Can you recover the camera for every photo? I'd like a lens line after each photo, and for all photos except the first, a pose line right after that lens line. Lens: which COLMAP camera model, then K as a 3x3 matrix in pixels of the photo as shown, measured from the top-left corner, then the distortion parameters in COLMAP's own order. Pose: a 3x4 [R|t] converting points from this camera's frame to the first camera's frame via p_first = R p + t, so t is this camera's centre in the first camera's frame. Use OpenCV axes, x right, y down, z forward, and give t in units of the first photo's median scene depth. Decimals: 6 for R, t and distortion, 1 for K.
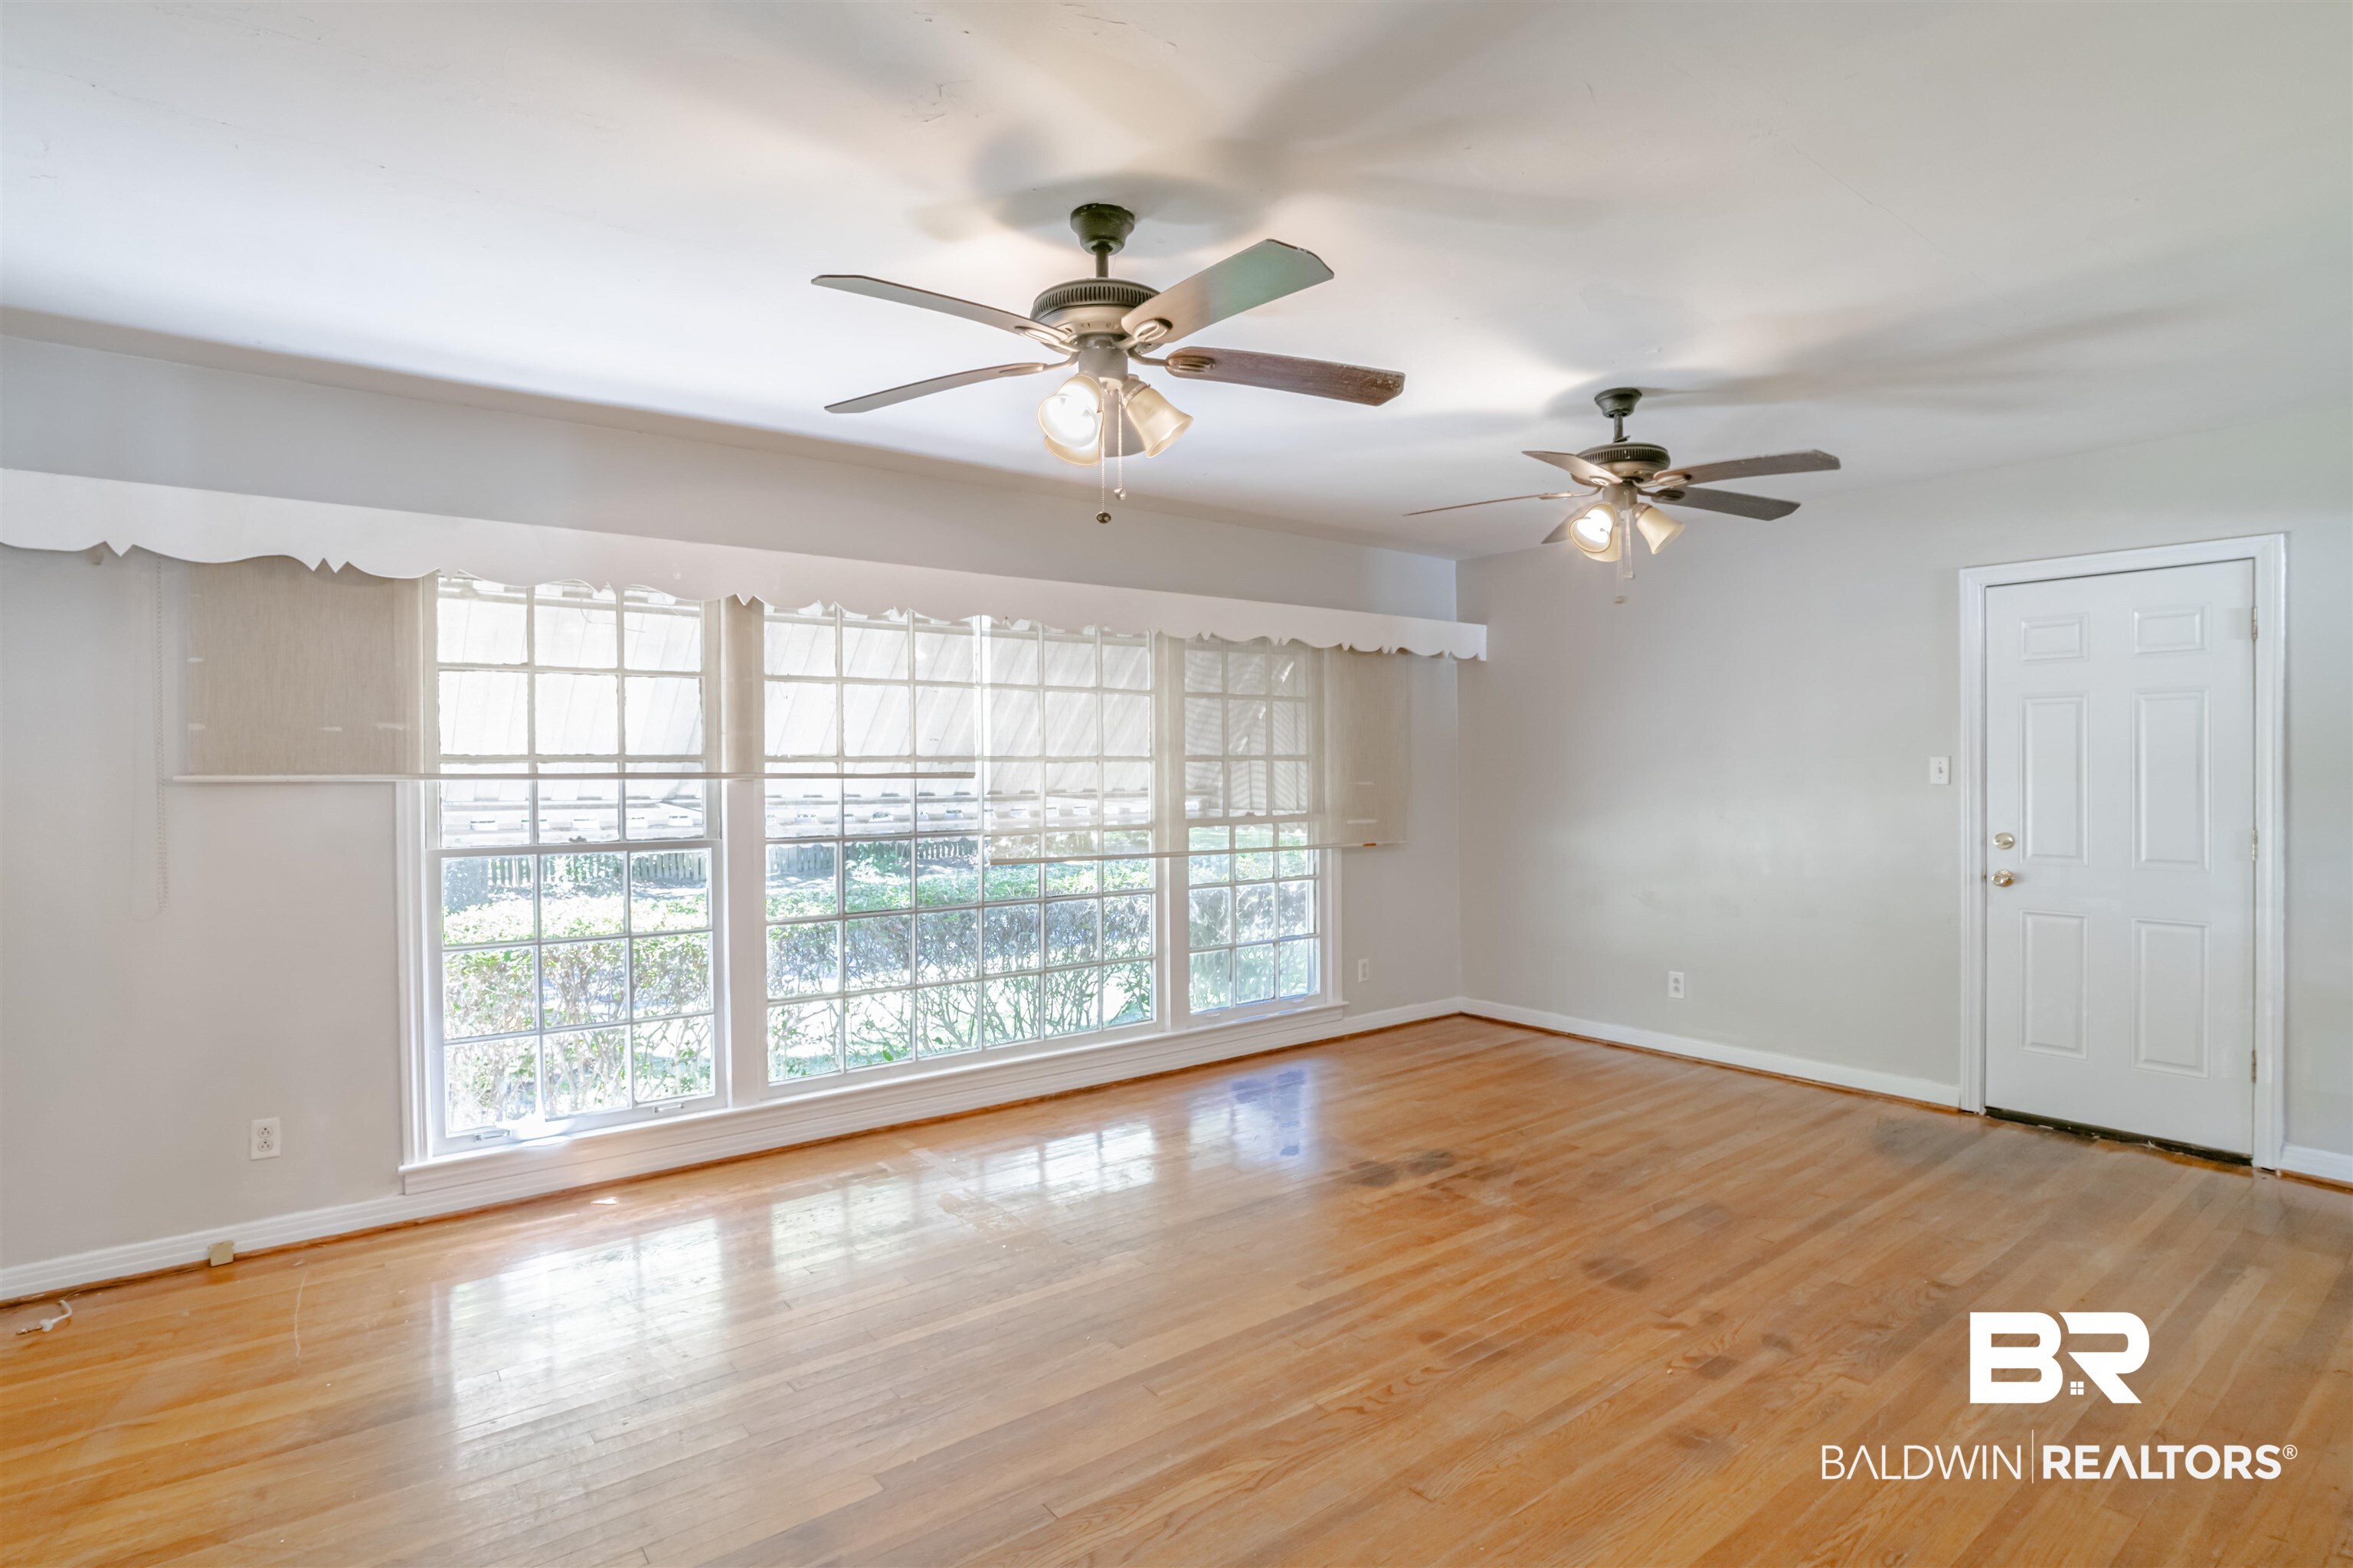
lens RADIAL K [[1193.7, 0, 1188.5], [0, 1193.7, 786.2], [0, 0, 1]] dist [-0.051569, 0.014657]
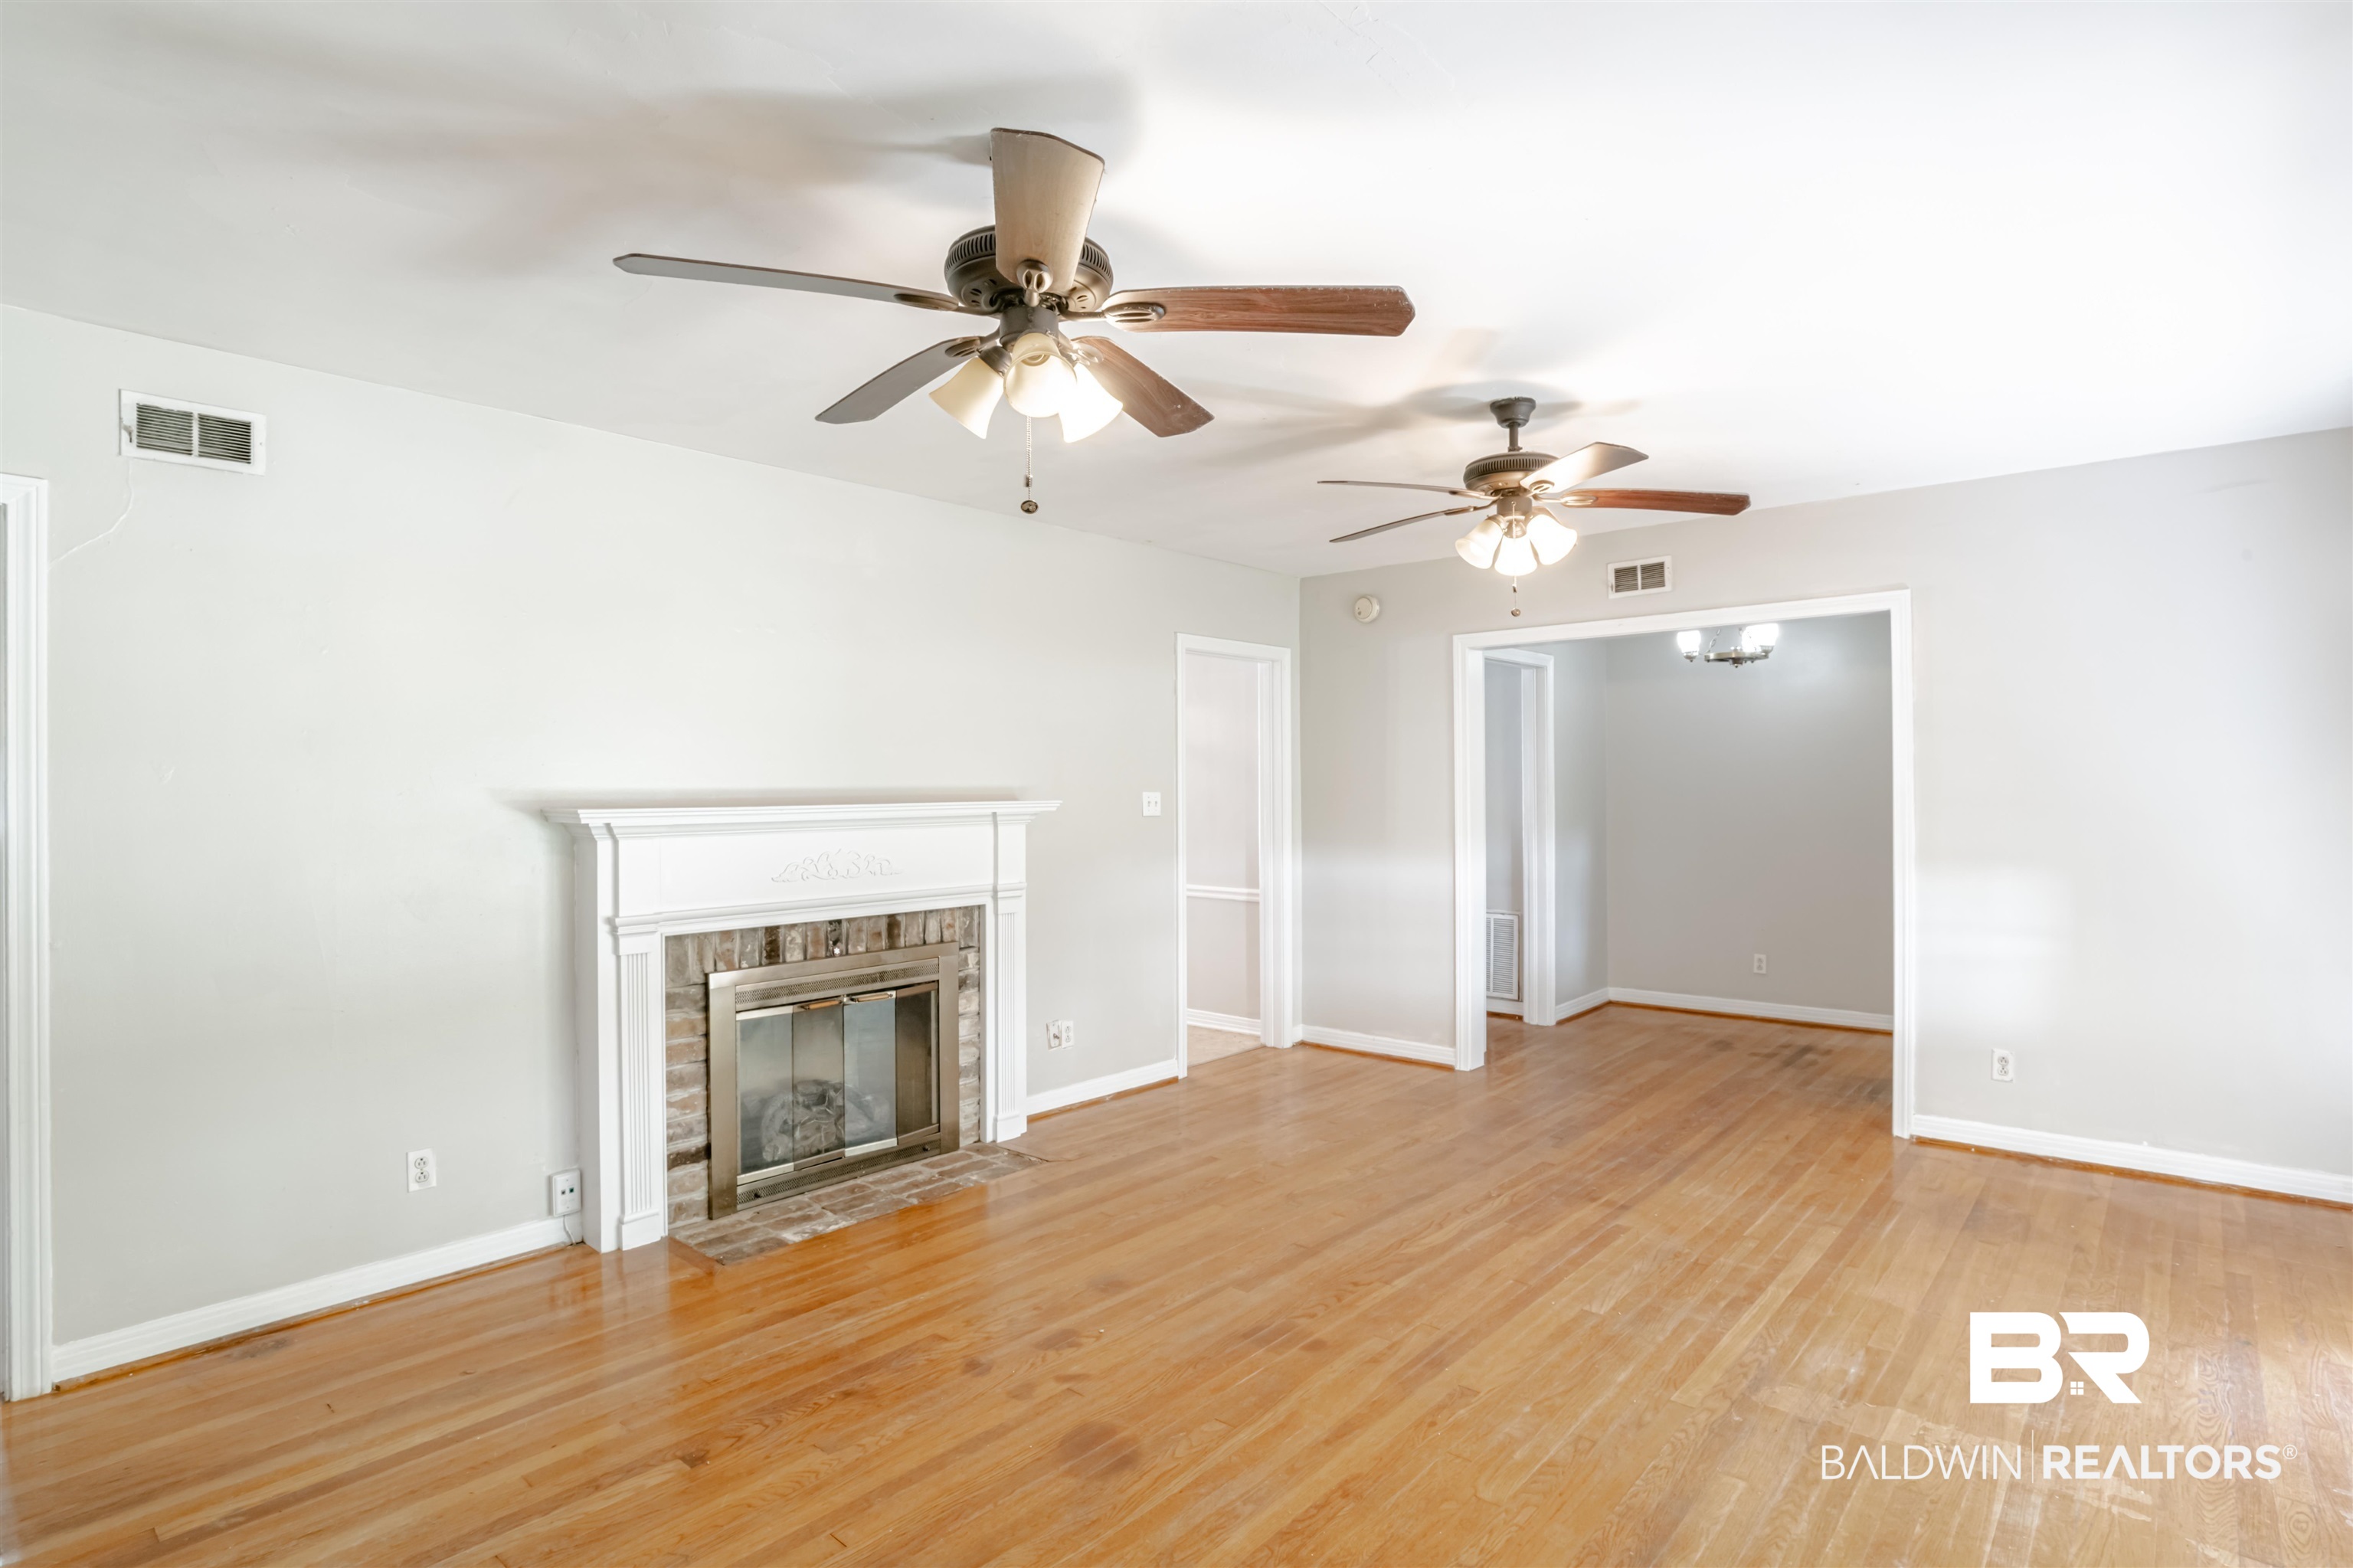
lens RADIAL K [[1193.7, 0, 1190.5], [0, 1193.7, 786.0], [0, 0, 1]] dist [-0.051569, 0.014657]
pose [[-0.981925, 0.011377, -0.188930, 0.362702], [0.006320, 0.999606, 0.027344, -0.033967], [0.189167, 0.025656, -0.981610, 1.432027]]
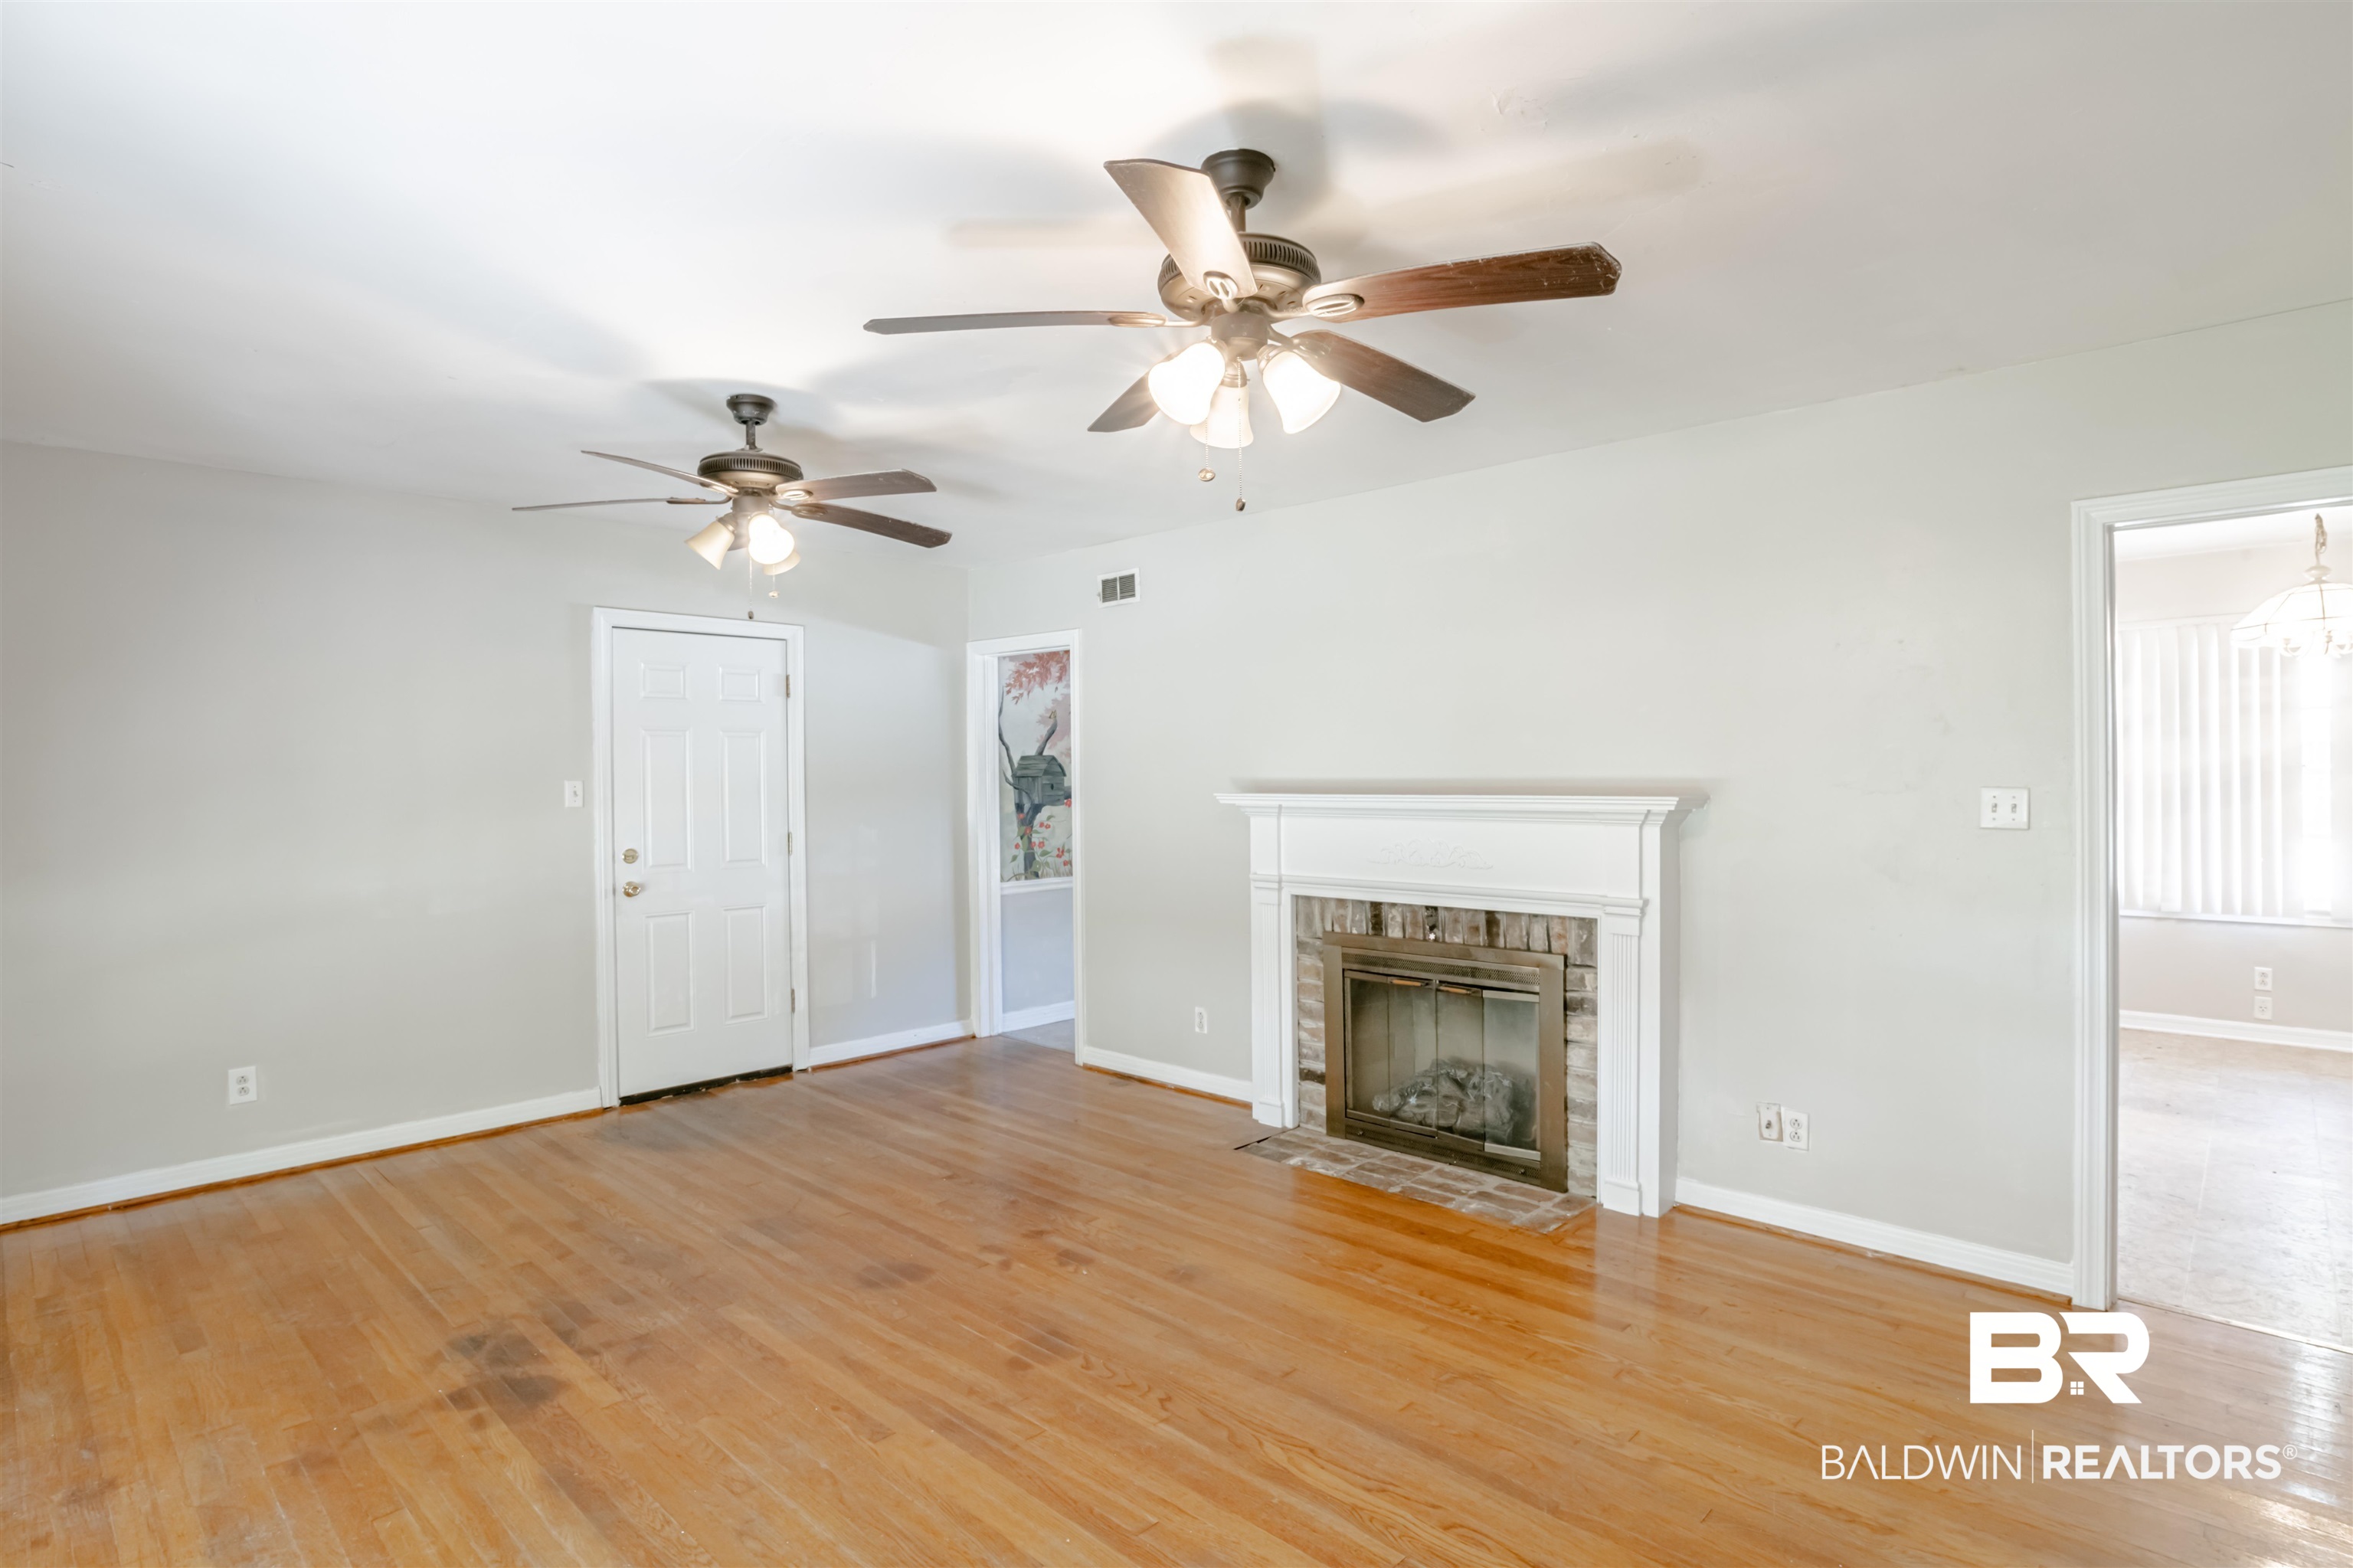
lens RADIAL K [[1193.7, 0, 1197.5], [0, 1193.7, 775.4], [0, 0, 1]] dist [-0.051569, 0.014657]
pose [[-0.149247, 0.007018, 0.988775, -0.574902], [0.030239, 0.999540, -0.002530, -0.012184], [-0.988338, 0.029522, -0.149390, 0.715383]]
